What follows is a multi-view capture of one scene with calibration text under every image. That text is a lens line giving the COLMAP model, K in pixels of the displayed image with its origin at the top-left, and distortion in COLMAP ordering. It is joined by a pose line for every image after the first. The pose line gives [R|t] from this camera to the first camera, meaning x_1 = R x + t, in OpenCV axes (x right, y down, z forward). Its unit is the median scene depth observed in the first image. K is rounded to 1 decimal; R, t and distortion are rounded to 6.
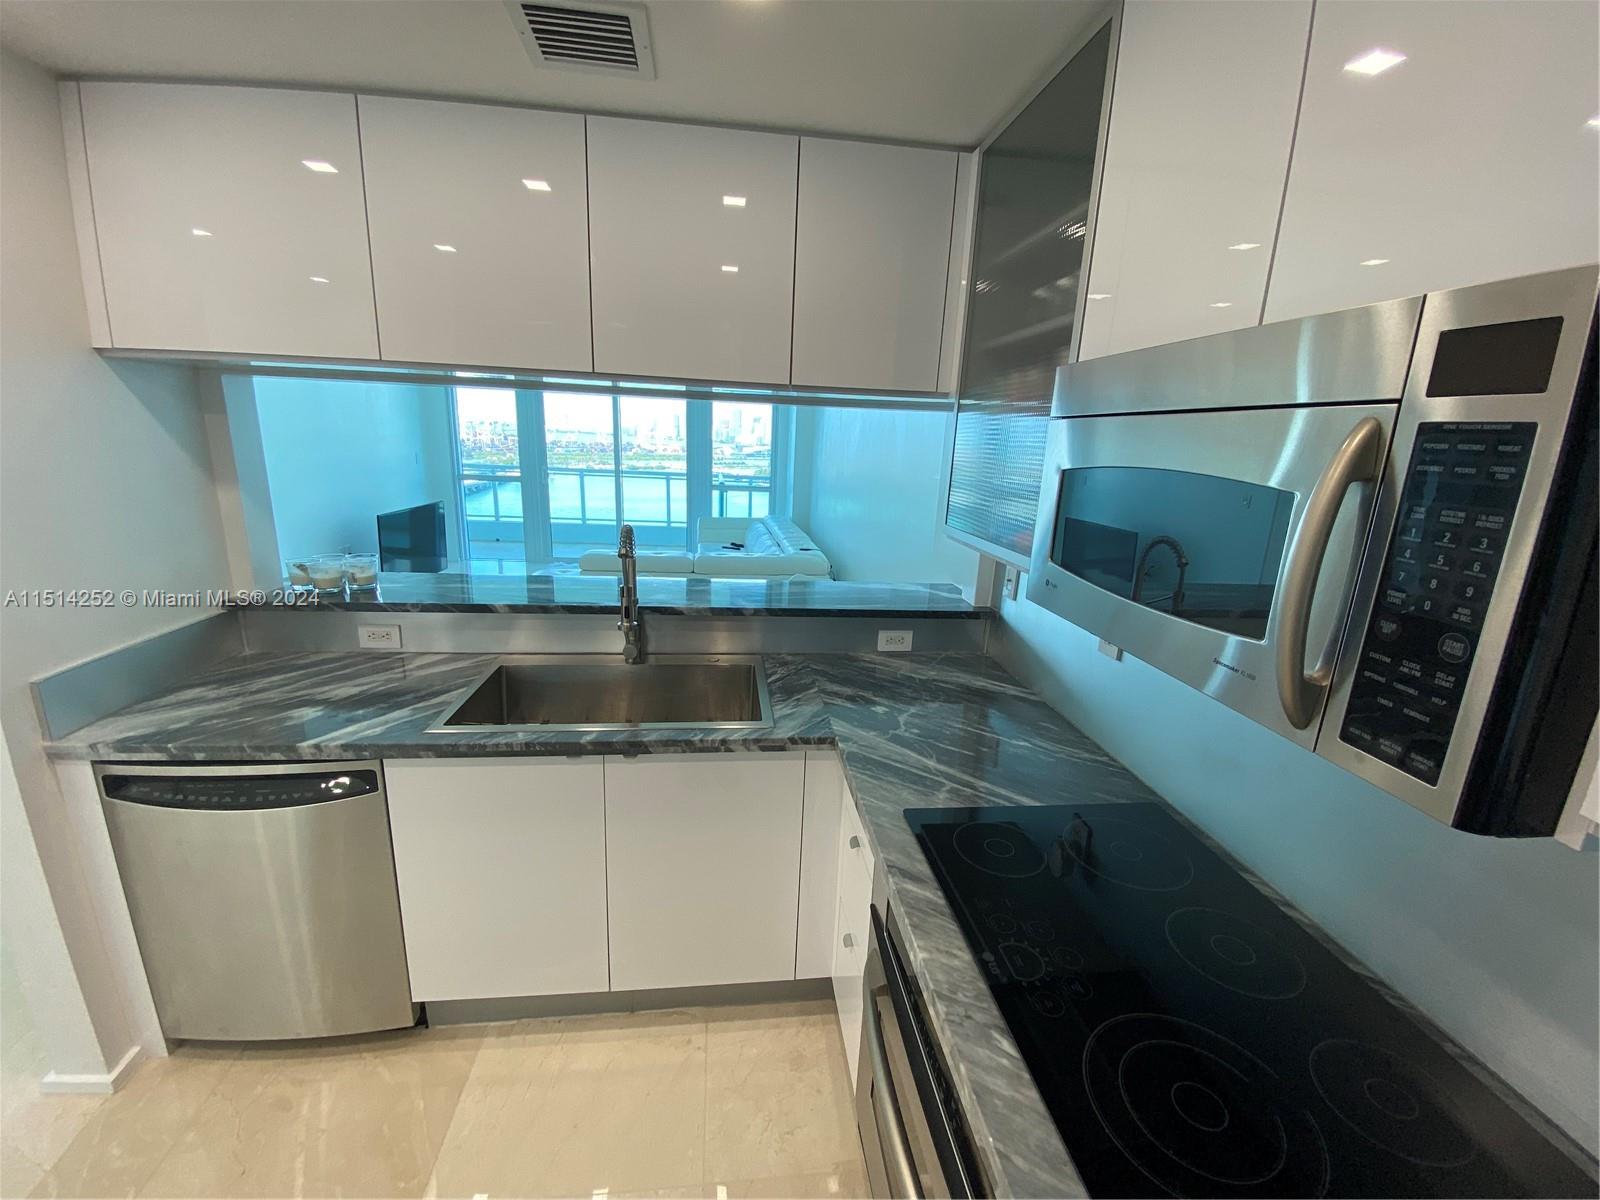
lens RADIAL K [[654.7, 0, 790.4], [0, 654.7, 598.8], [0, 0, 1]] dist [-0.004519, -0.000498]
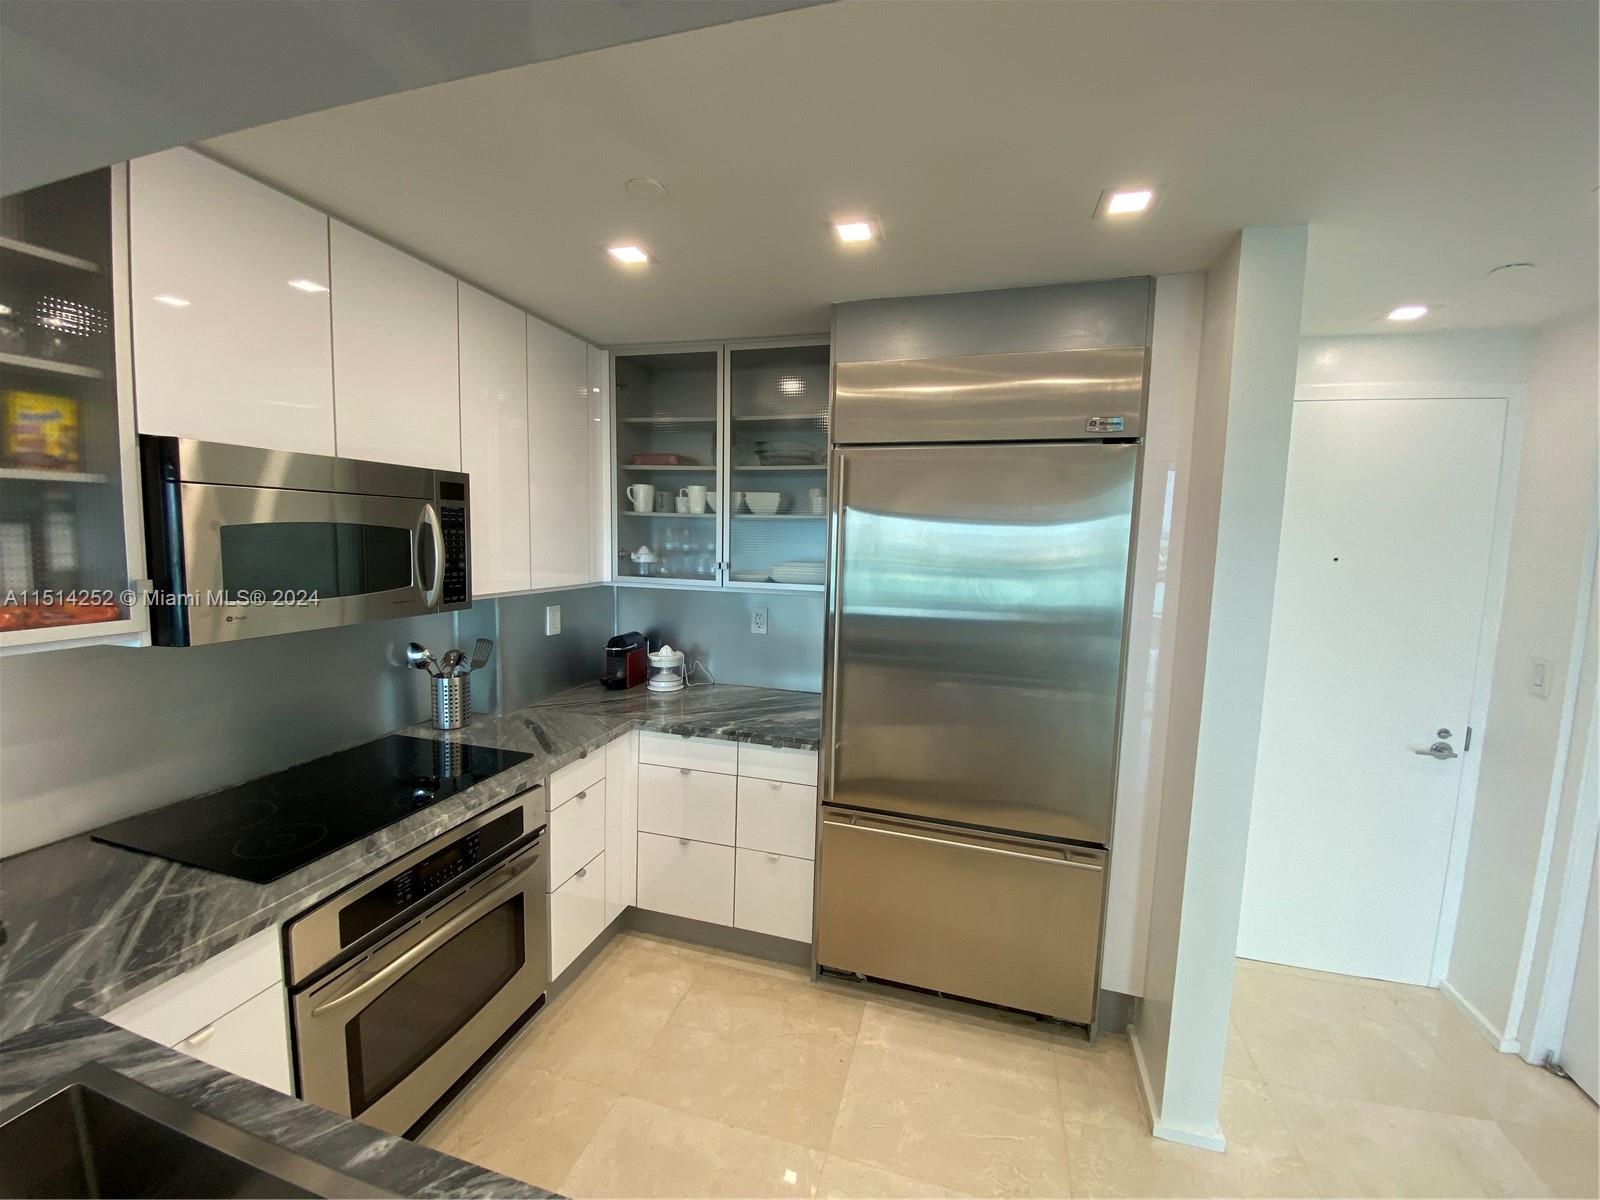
lens RADIAL K [[654.7, 0, 794.2], [0, 654.7, 597.0], [0, 0, 1]] dist [-0.004519, -0.000498]
pose [[-0.927856, -0.097313, 0.360019, -0.960913], [0.028132, 0.944342, 0.327760, -0.413681], [-0.371876, 0.314243, -0.873476, 1.597857]]
